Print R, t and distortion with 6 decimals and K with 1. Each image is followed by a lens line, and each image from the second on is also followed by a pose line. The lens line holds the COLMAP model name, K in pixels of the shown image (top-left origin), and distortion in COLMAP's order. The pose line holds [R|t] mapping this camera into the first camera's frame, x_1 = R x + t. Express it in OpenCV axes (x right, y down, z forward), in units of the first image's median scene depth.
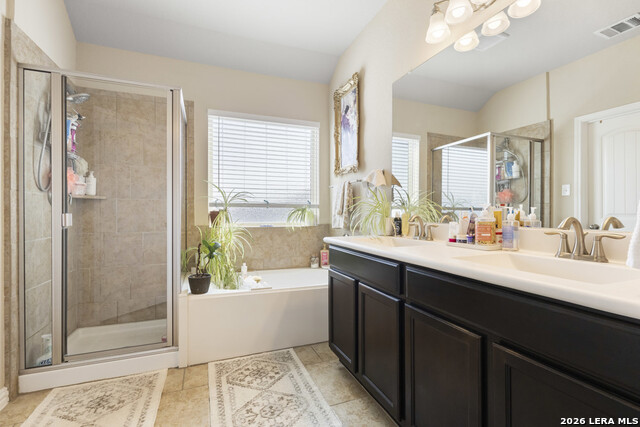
lens RADIAL K [[295.1, 0, 319.4], [0, 295.1, 214.6], [0, 0, 1]] dist [-0.000292, 0.001655]
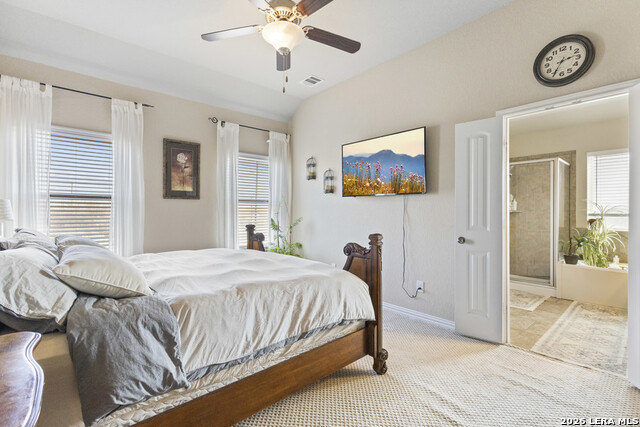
lens RADIAL K [[295.1, 0, 319.9], [0, 295.1, 212.6], [0, 0, 1]] dist [-0.000292, 0.001655]
pose [[0.337112, -0.000952, -0.941464, 0.617343], [-0.005195, 0.999982, -0.002871, -0.034761], [0.941450, 0.005859, 0.337101, -0.847586]]
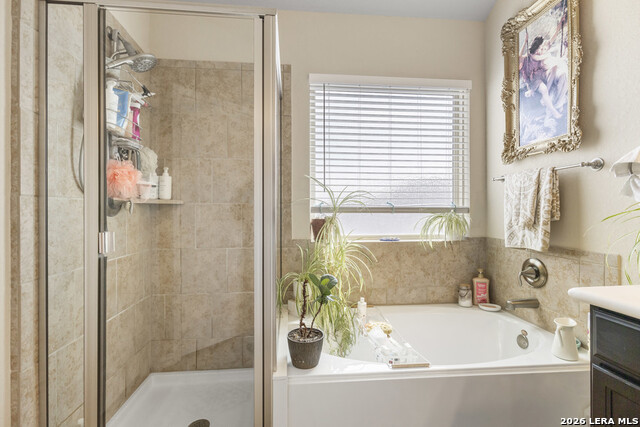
lens RADIAL K [[295.1, 0, 321.5], [0, 295.1, 210.2], [0, 0, 1]] dist [-0.000292, 0.001655]
pose [[0.963355, -0.004180, -0.268196, -0.167223], [0.002199, 0.999968, -0.007686, -0.027965], [0.268219, 0.006815, 0.963334, 0.341571]]
